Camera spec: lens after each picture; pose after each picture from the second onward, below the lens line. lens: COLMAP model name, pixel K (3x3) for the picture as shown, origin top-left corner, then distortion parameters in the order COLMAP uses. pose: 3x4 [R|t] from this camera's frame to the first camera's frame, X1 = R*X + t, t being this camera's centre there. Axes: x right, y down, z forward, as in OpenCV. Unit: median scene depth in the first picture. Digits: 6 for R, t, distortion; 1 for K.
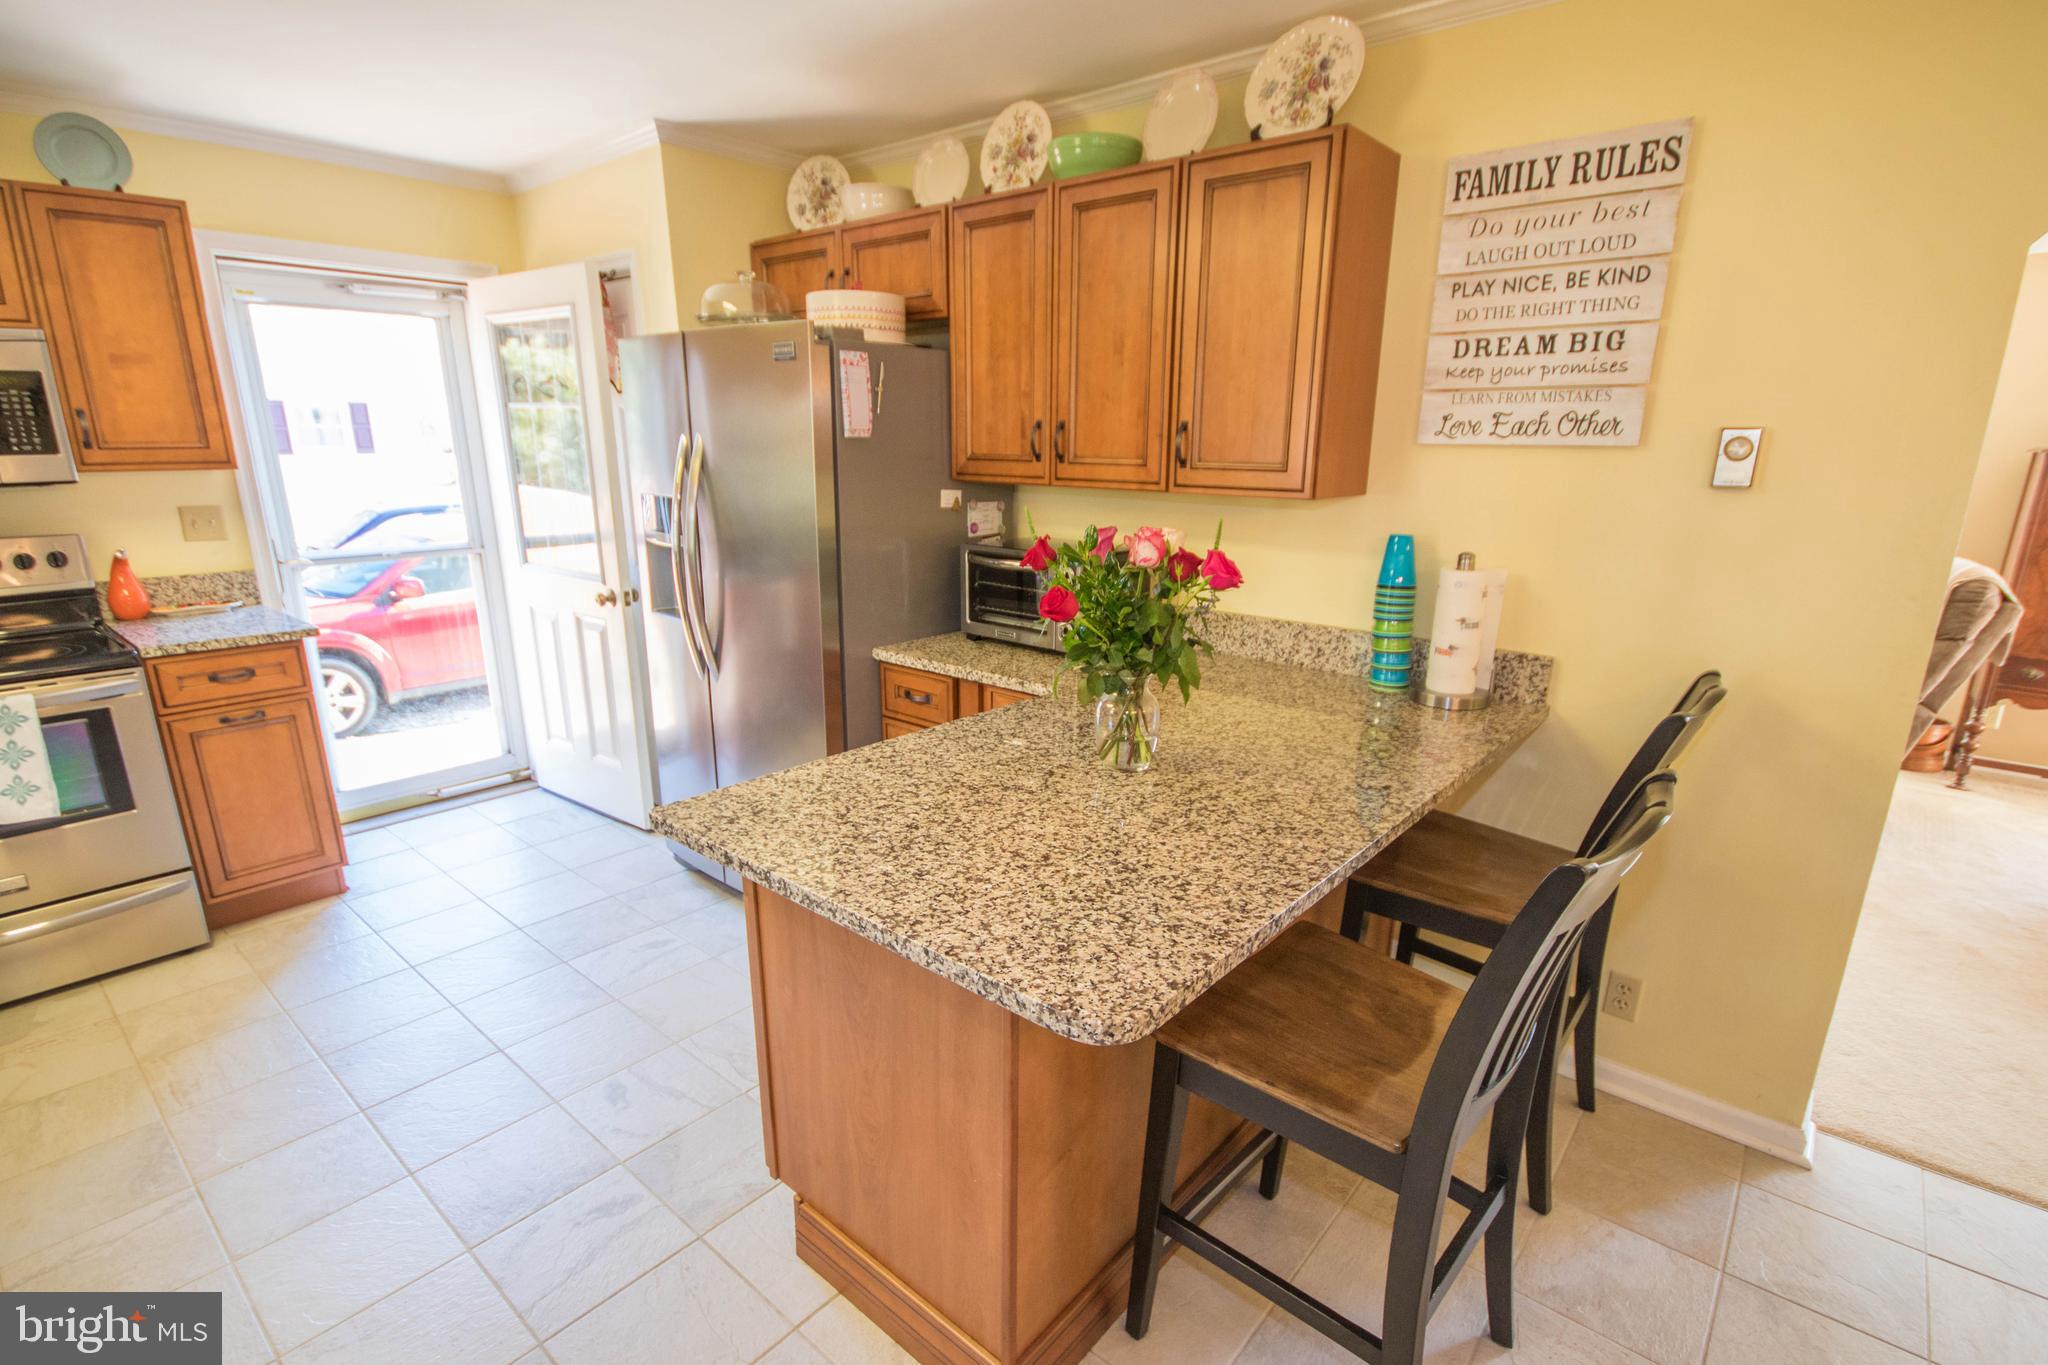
lens RADIAL K [[968.4, 0, 1037.0], [0, 968.4, 715.9], [0, 0, 1]] dist [0.002777, -0.008203]
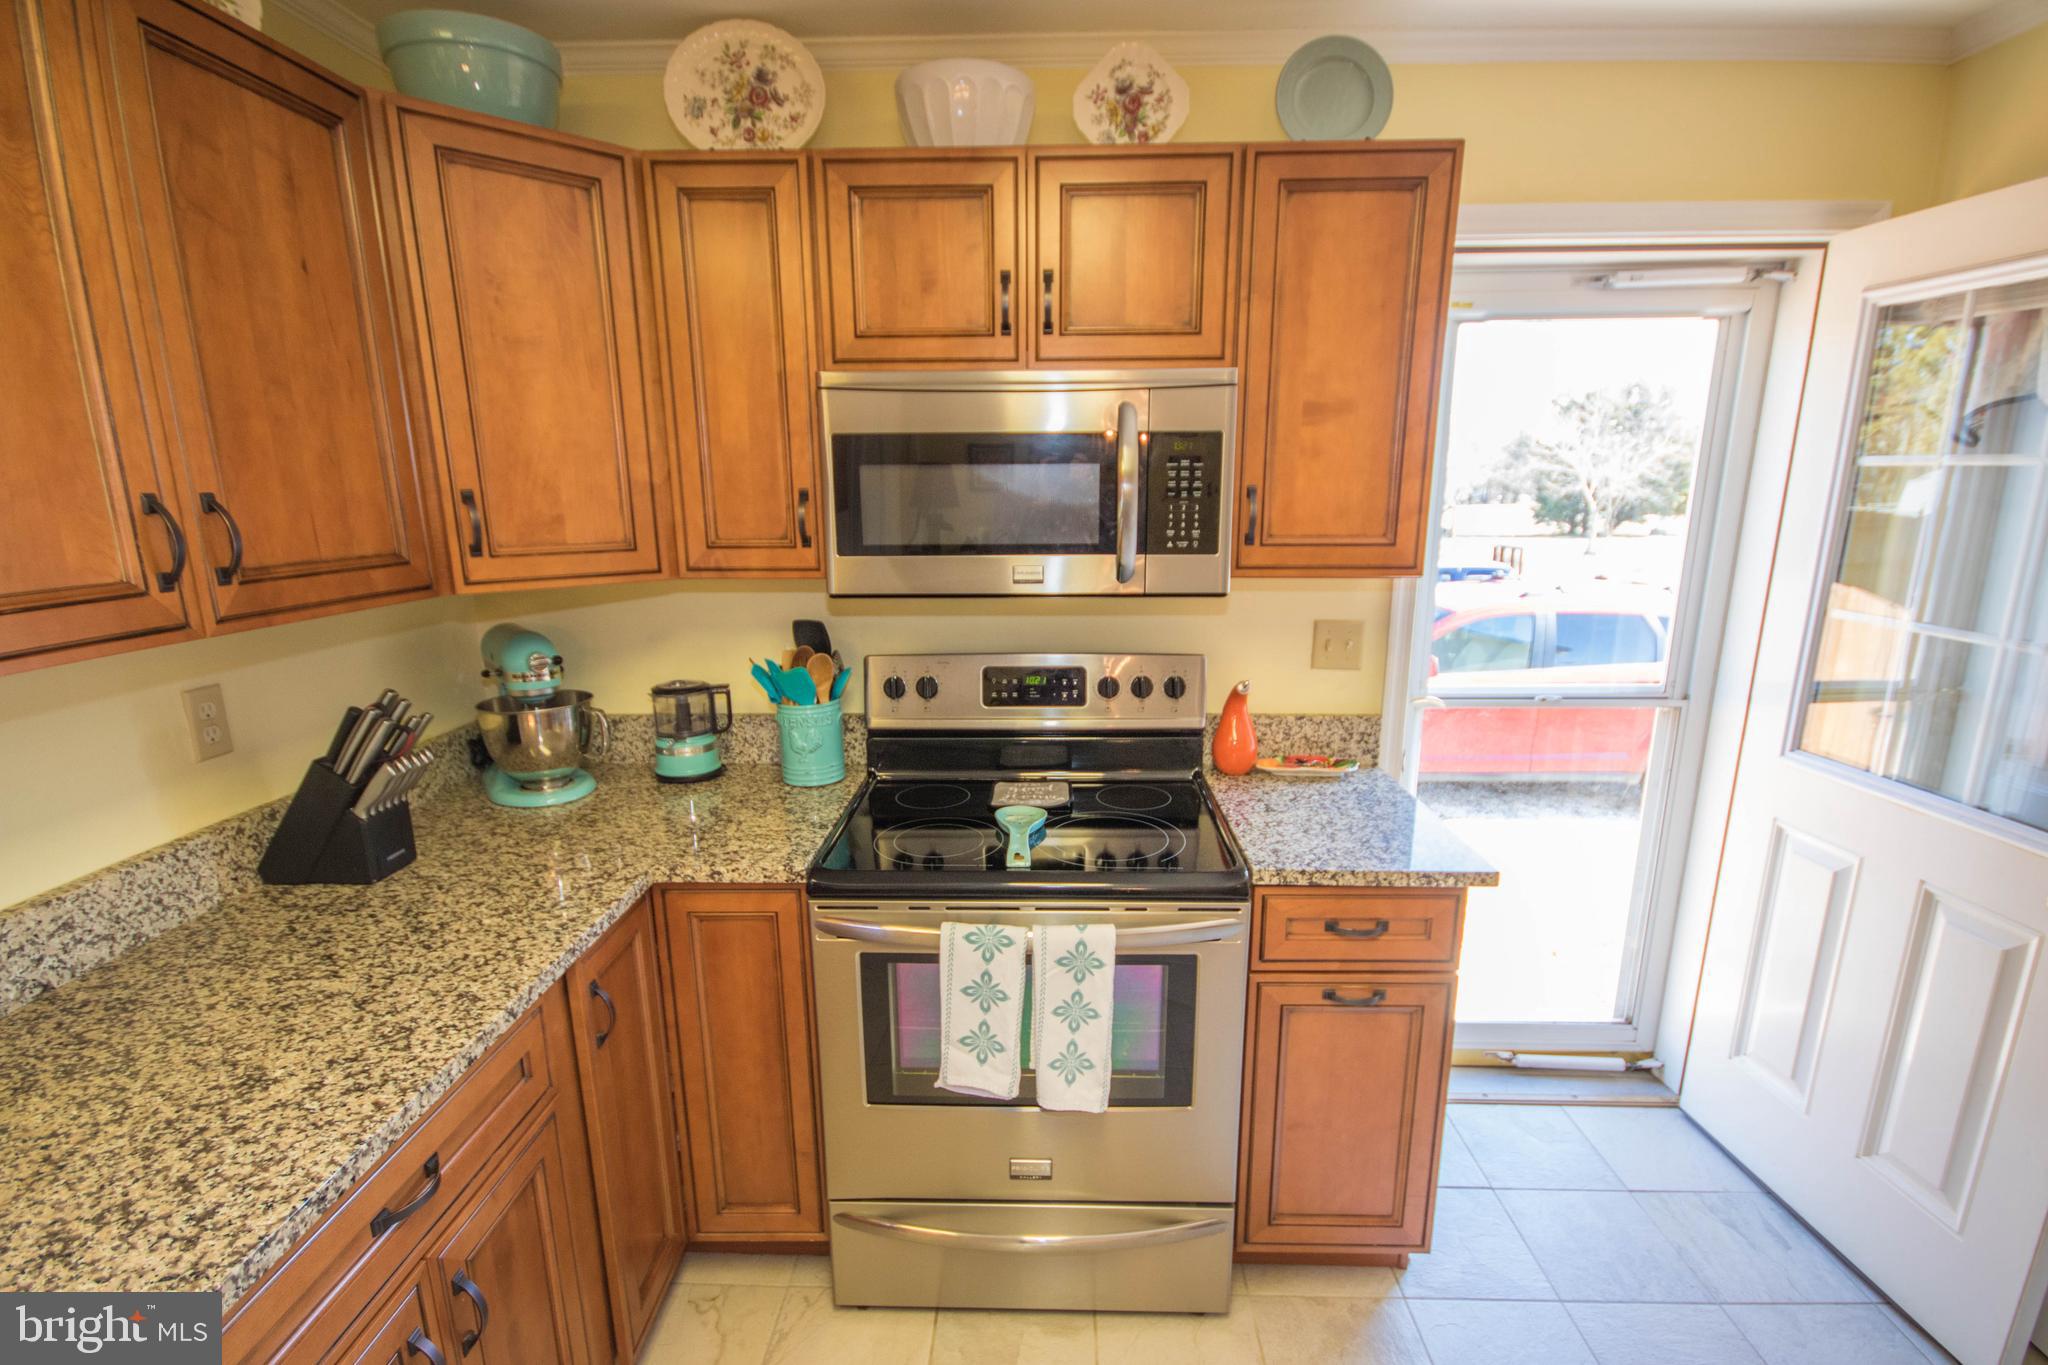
lens RADIAL K [[948.4, 0, 1033.3], [0, 948.4, 720.3], [0, 0, 1]] dist [0.003467, -0.006947]
pose [[0.620162, 0.171154, -0.765575, -0.542893], [-0.204601, 0.977422, 0.052775, -0.159878], [0.757322, 0.123908, 0.641178, 0.469146]]
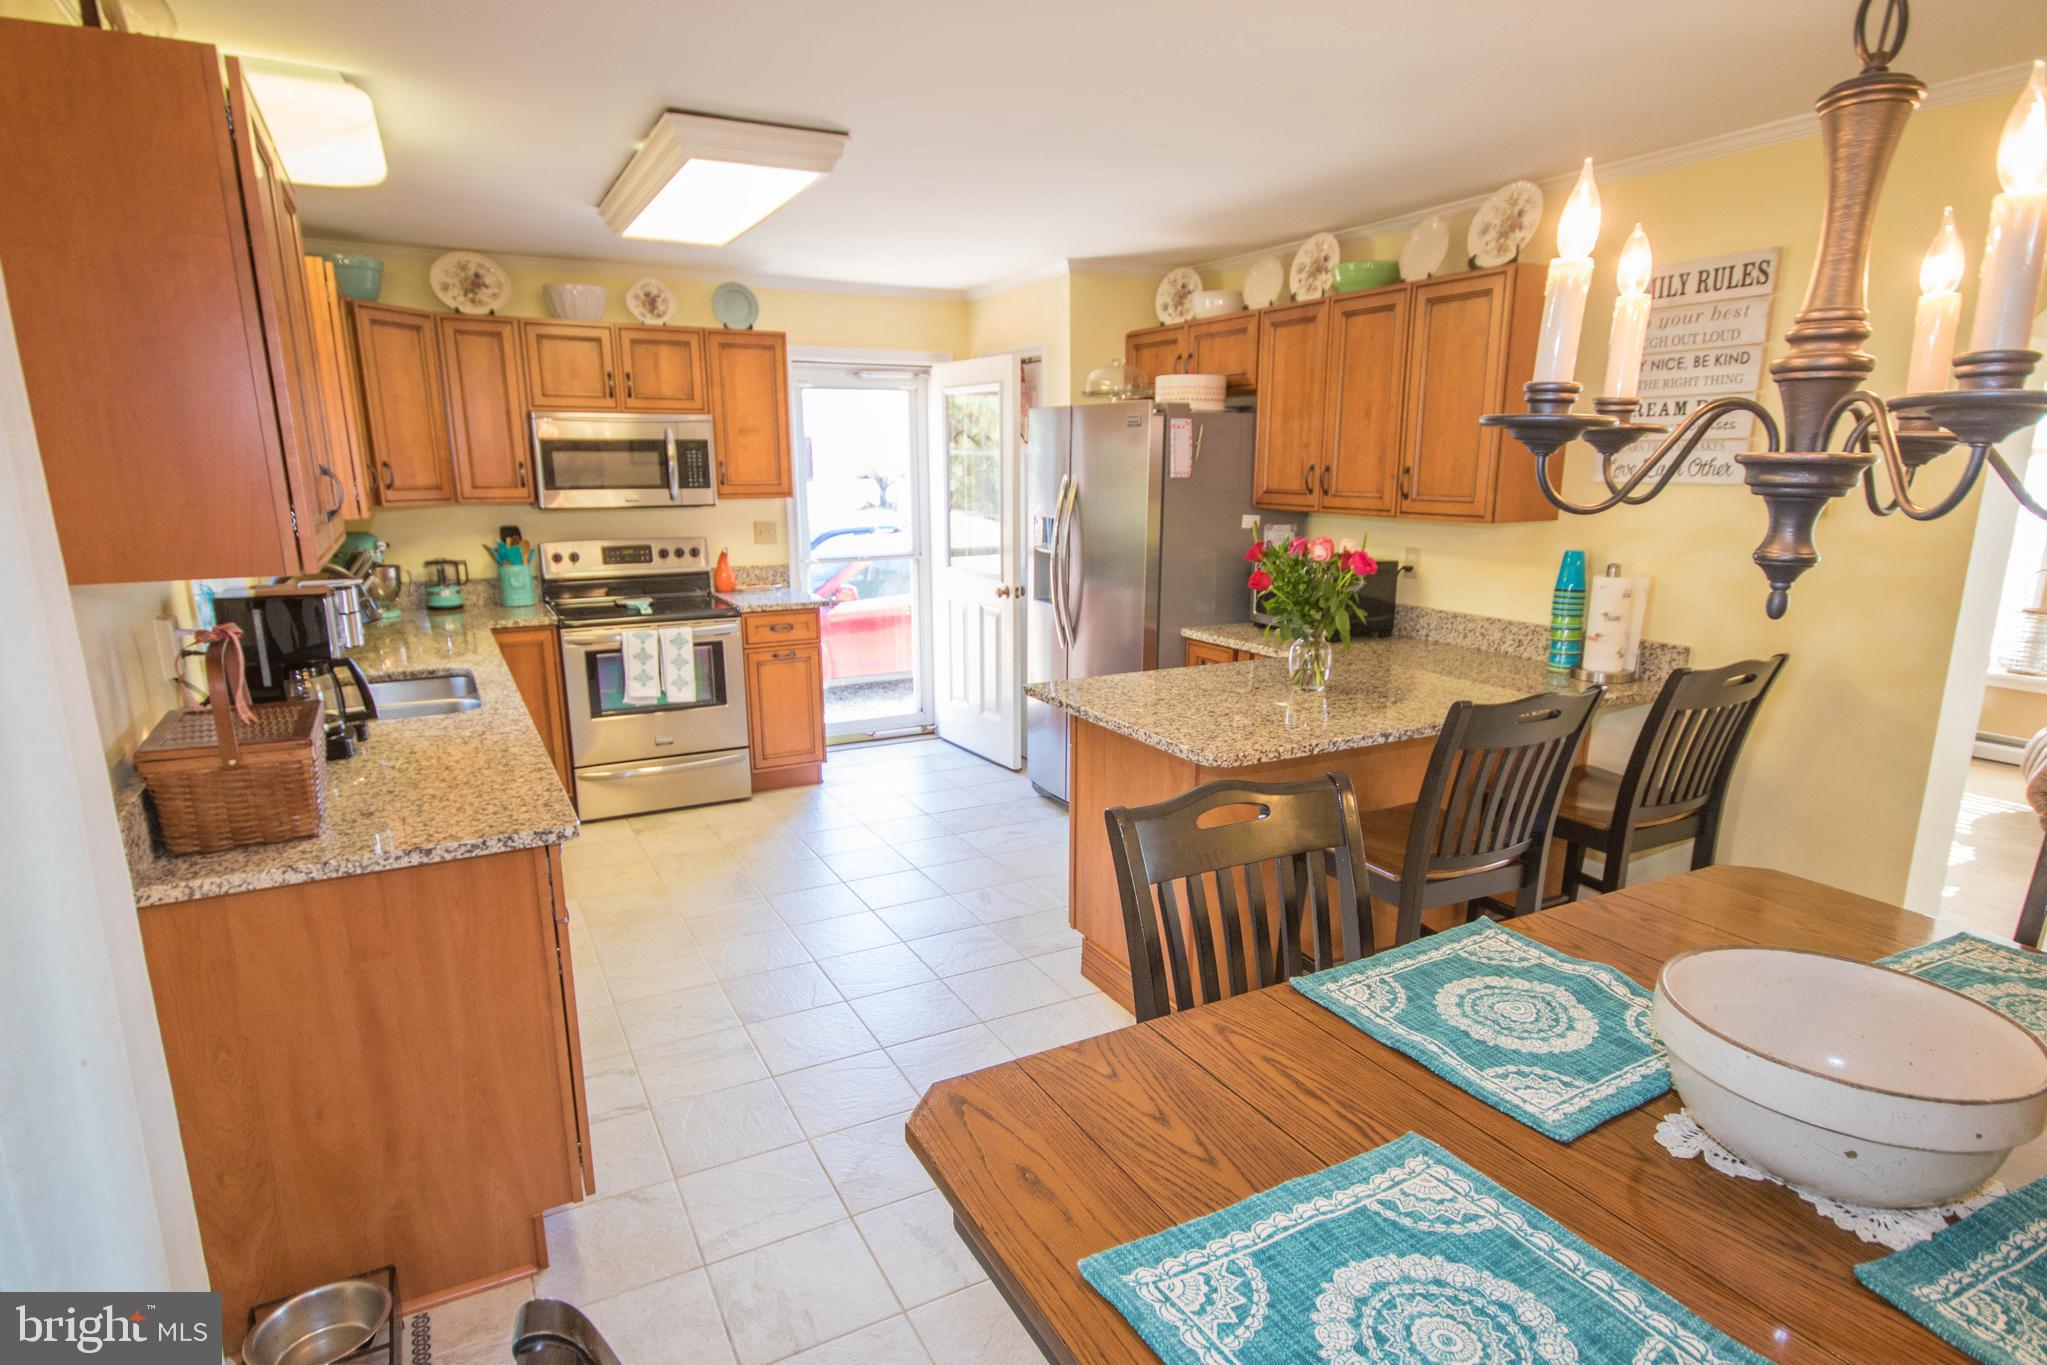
lens RADIAL K [[1099.1, 0, 1027.1], [0, 1099.1, 716.3], [0, 0, 1]] dist [0.000533, 0.000180]
pose [[0.927780, 0.074242, -0.365666, 0.208361], [-0.092799, 0.995124, -0.033411, 0.127245], [0.361403, 0.064932, 0.930146, -0.523799]]
